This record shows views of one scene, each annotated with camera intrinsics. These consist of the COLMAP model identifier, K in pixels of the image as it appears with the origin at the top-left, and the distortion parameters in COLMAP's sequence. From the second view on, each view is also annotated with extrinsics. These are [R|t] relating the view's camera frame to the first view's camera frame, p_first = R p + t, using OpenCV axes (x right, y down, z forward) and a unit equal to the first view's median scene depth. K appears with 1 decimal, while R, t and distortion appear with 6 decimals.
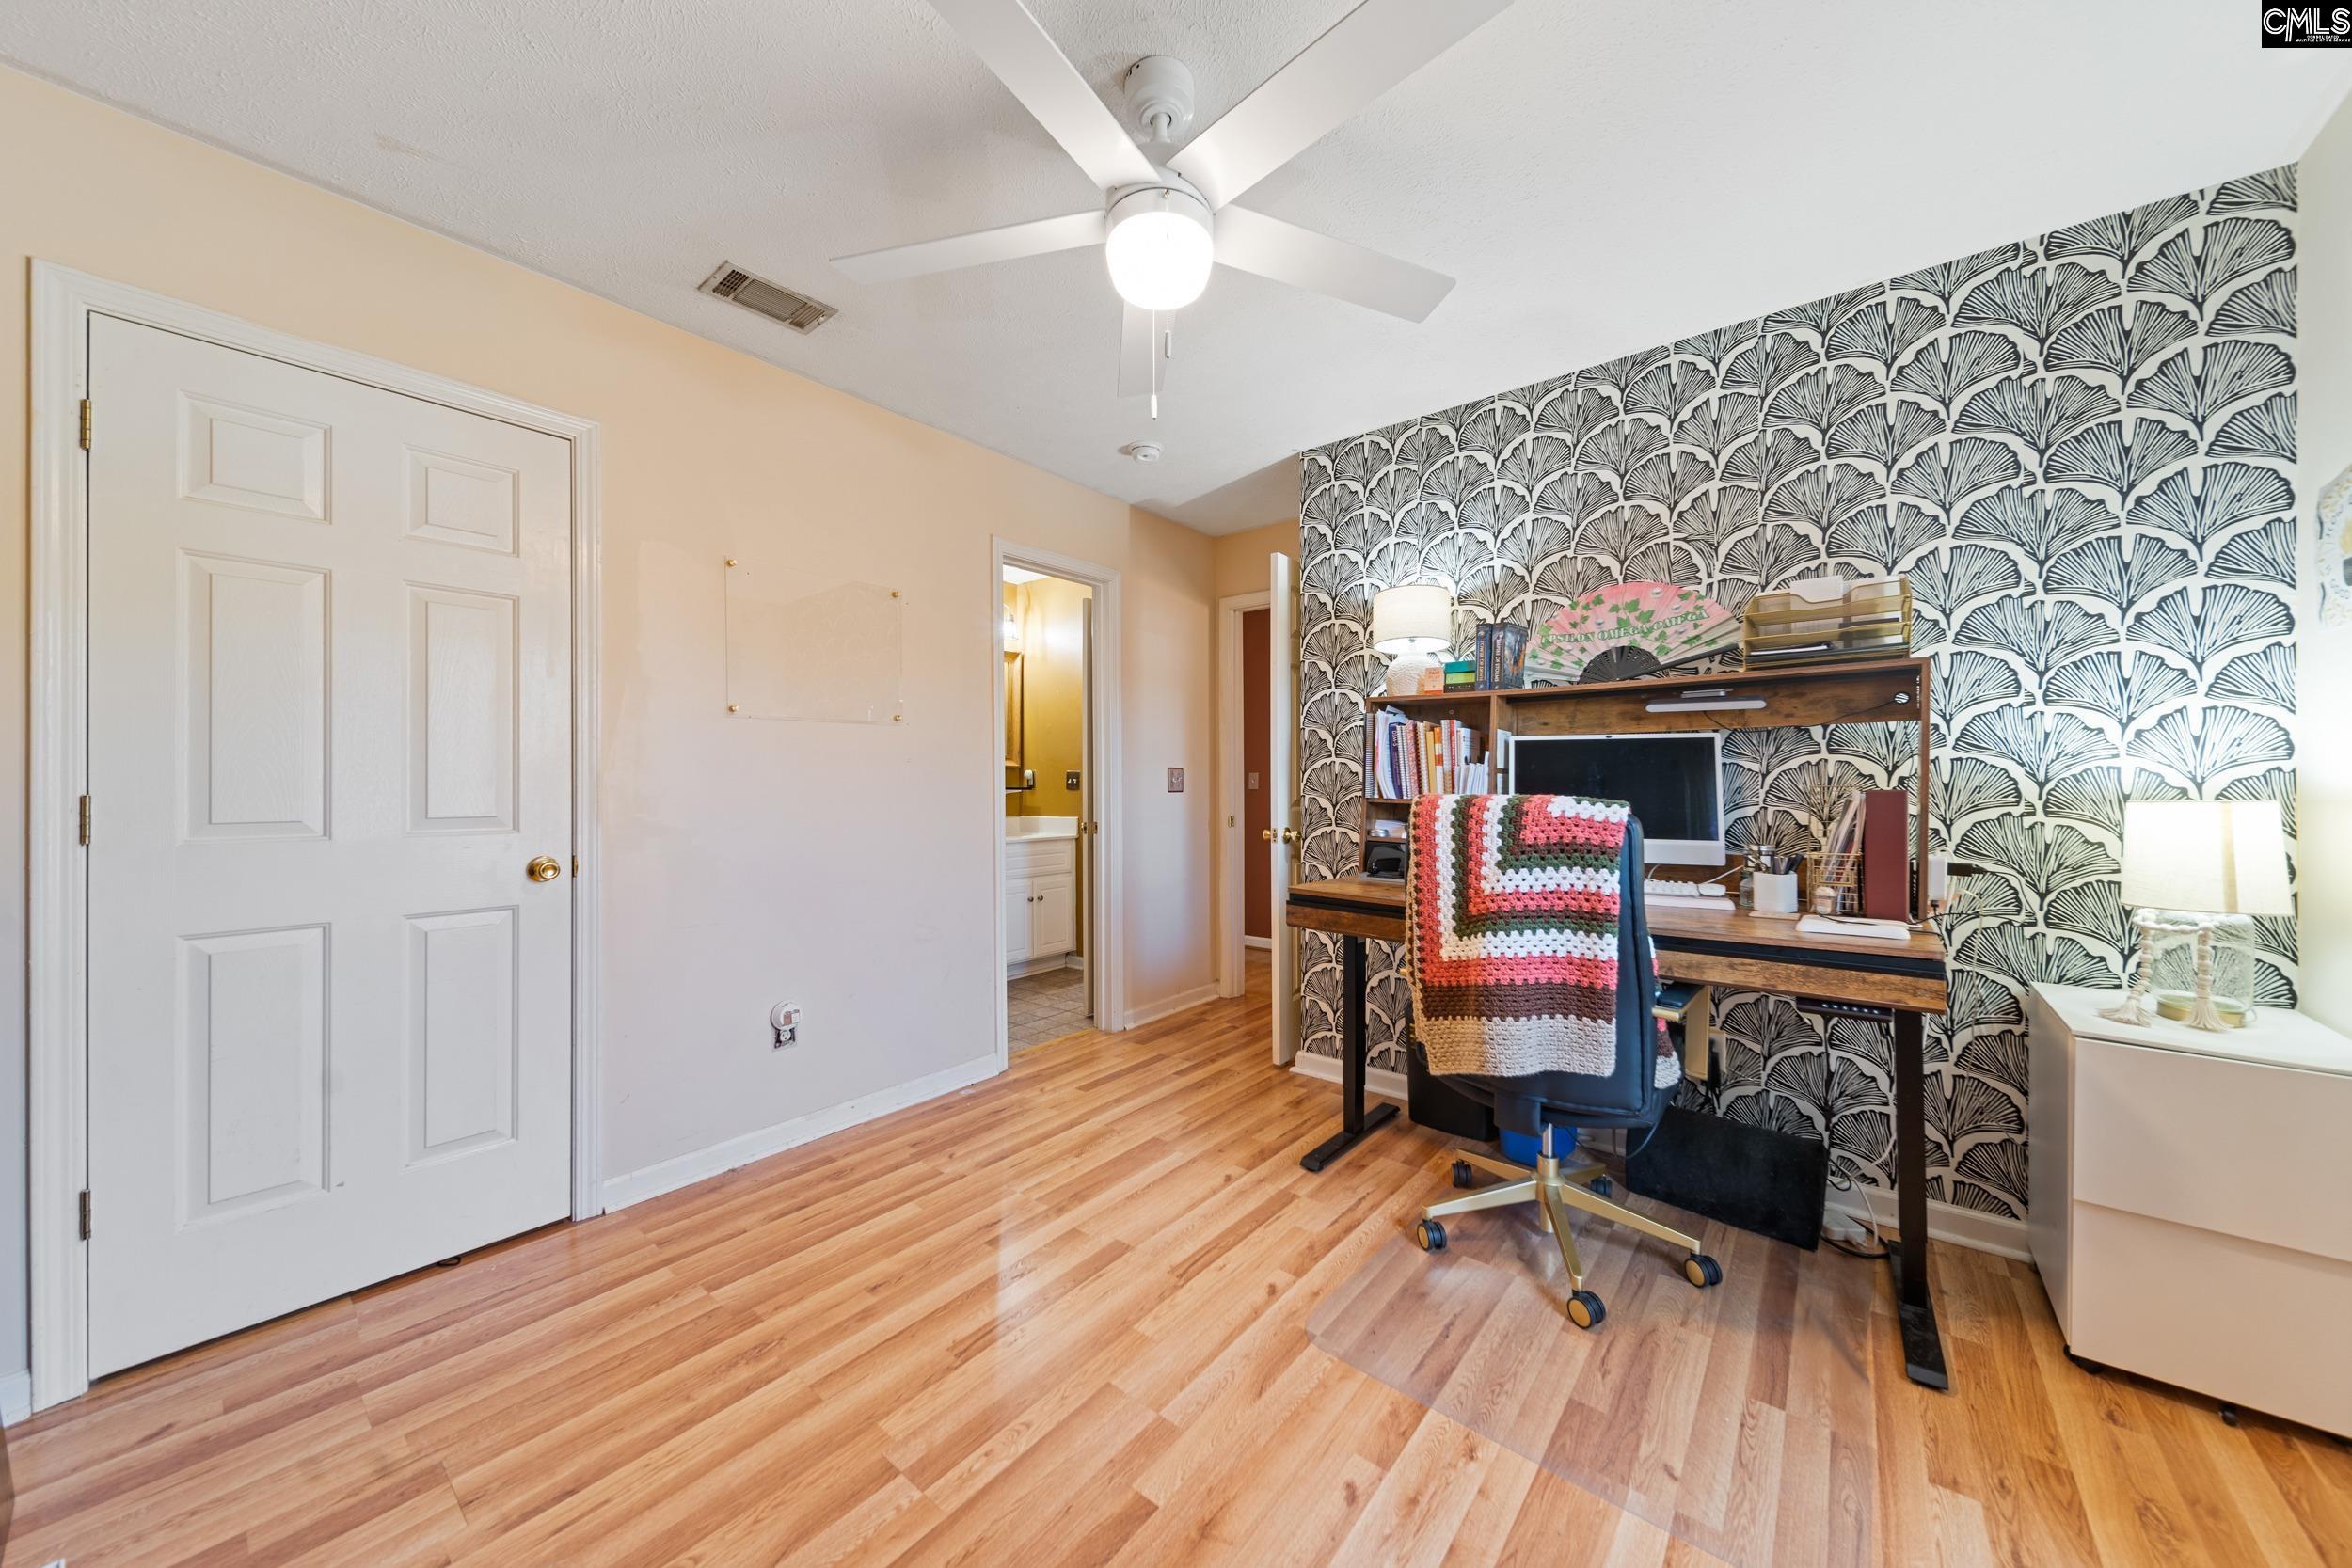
lens RADIAL K [[826.2, 0, 1178.6], [0, 826.2, 775.0], [0, 0, 1]] dist [0.000196, 0.000026]
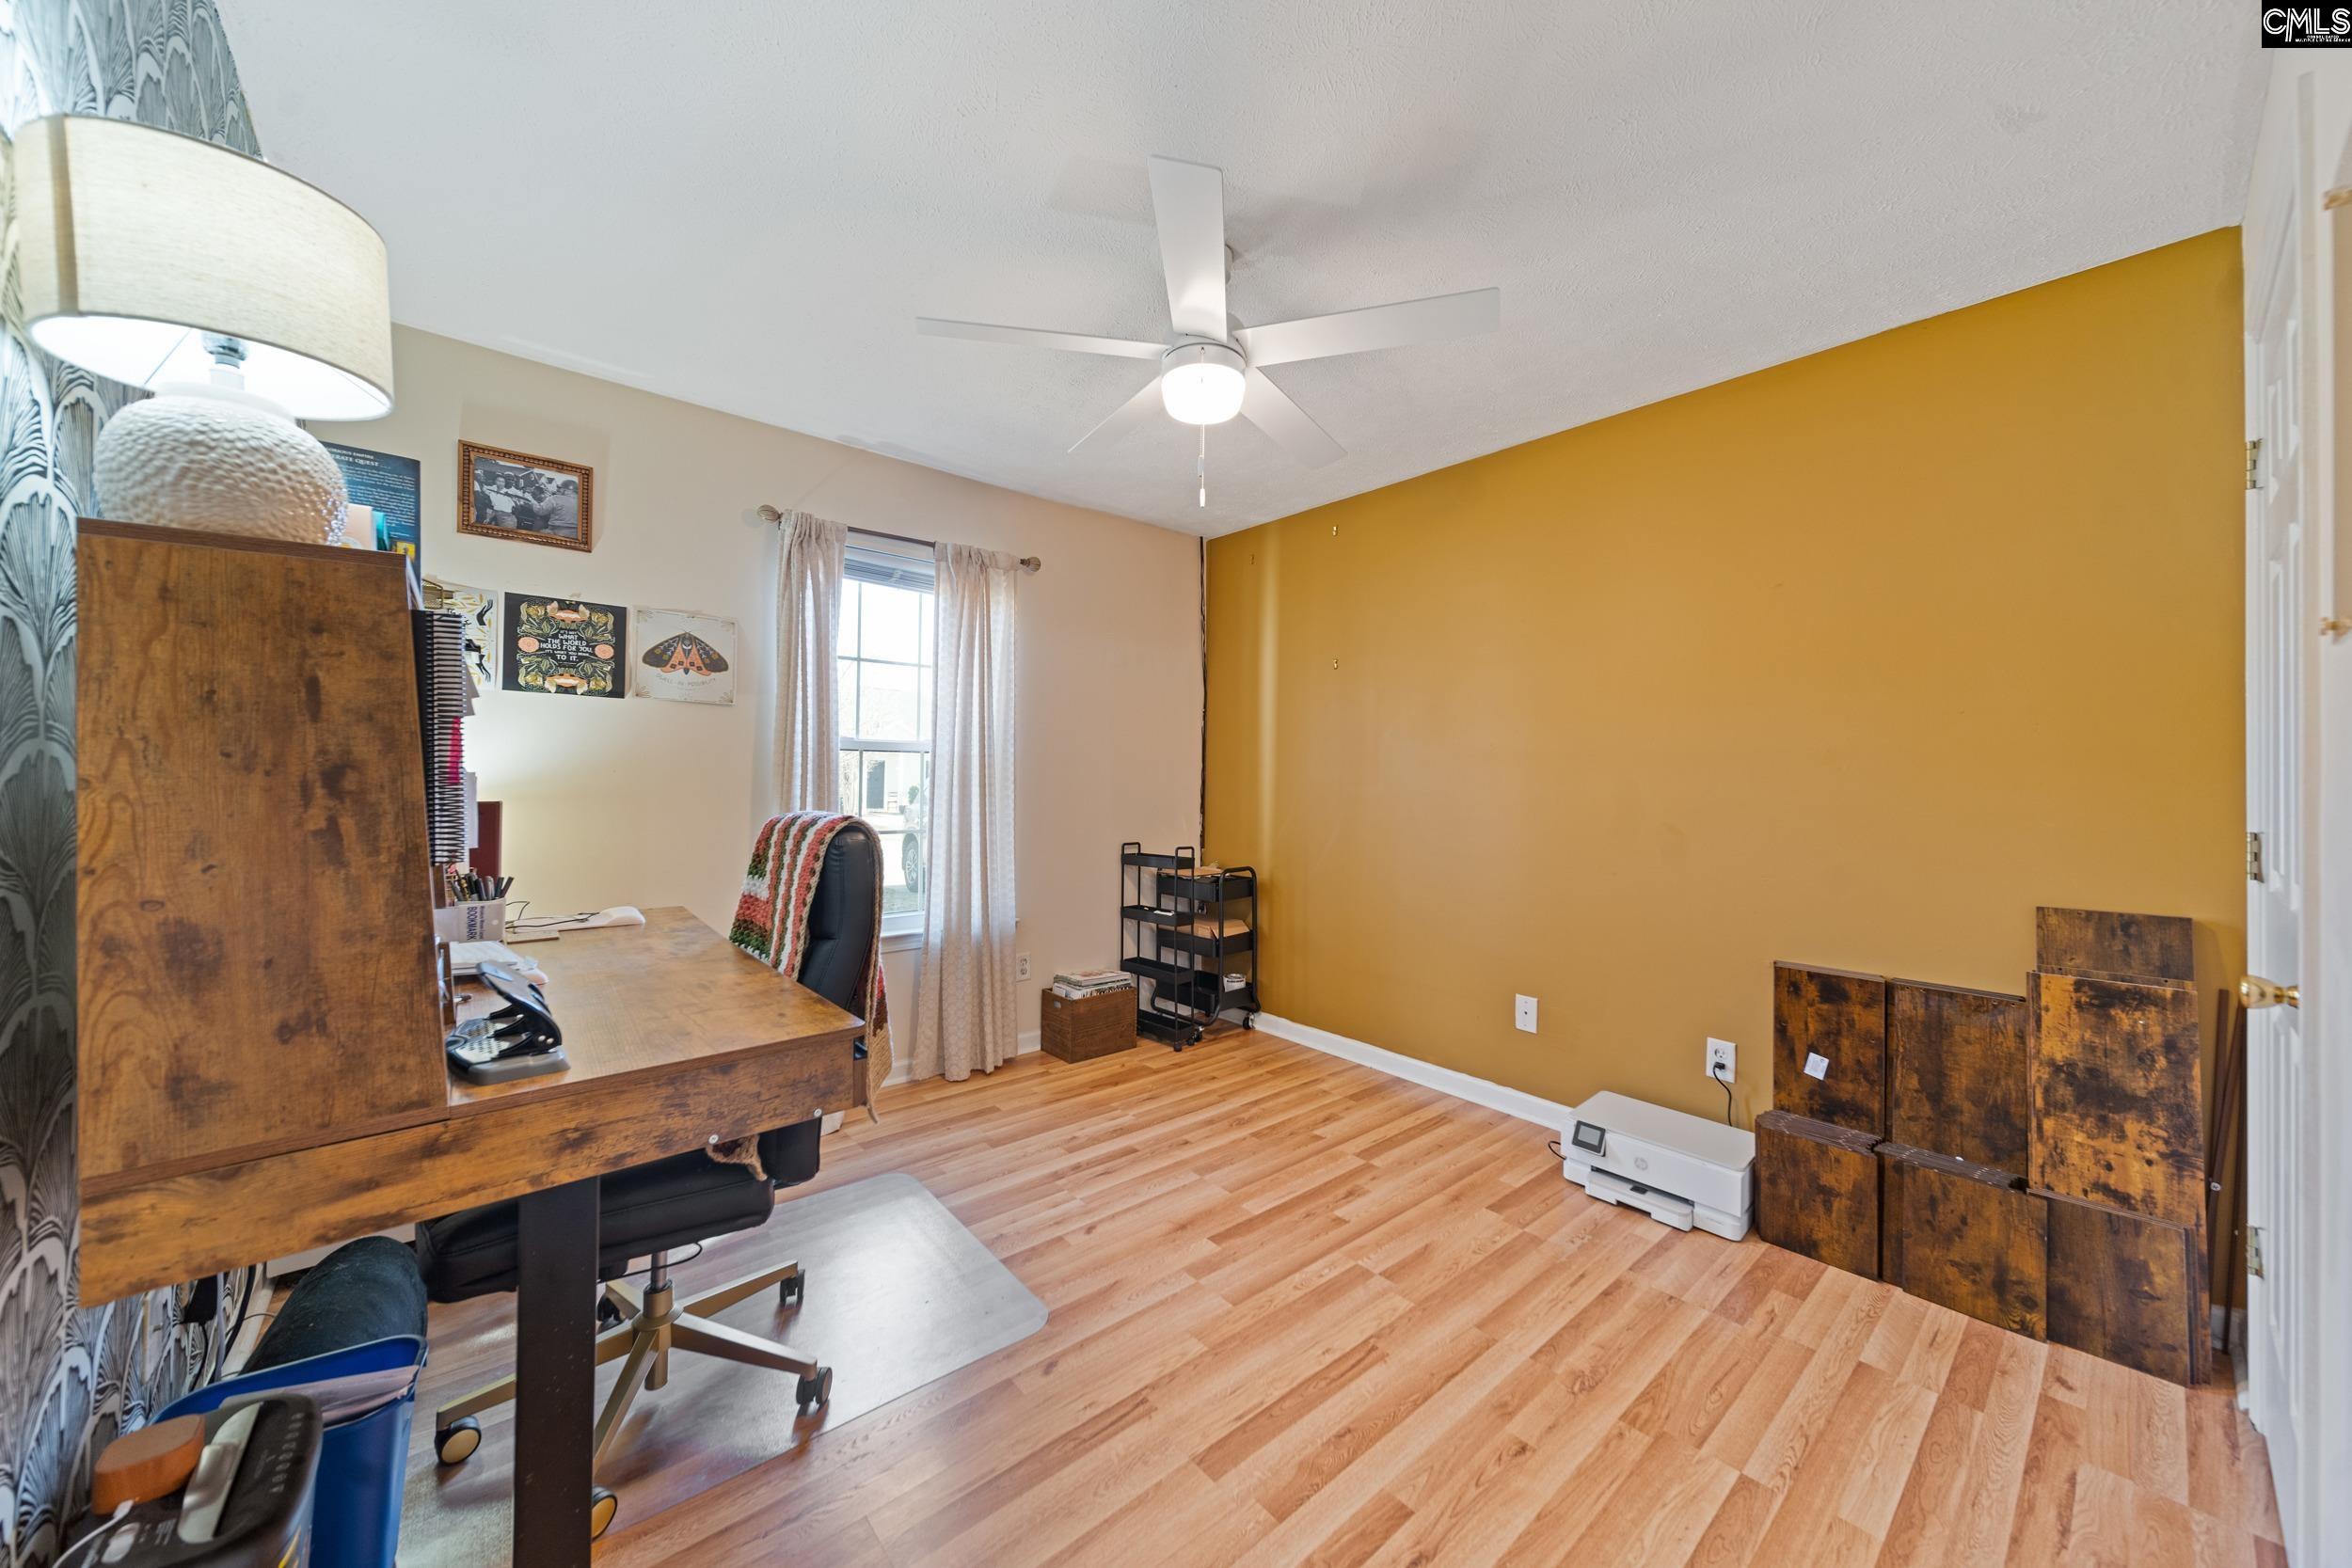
lens RADIAL K [[826.2, 0, 1178.6], [0, 826.2, 775.0], [0, 0, 1]] dist [0.000196, 0.000026]
pose [[-0.982914, -0.011377, 0.183716, -0.227715], [-0.013149, 0.999878, -0.008431, -0.021797], [-0.183598, -0.010703, -0.982943, 2.323062]]
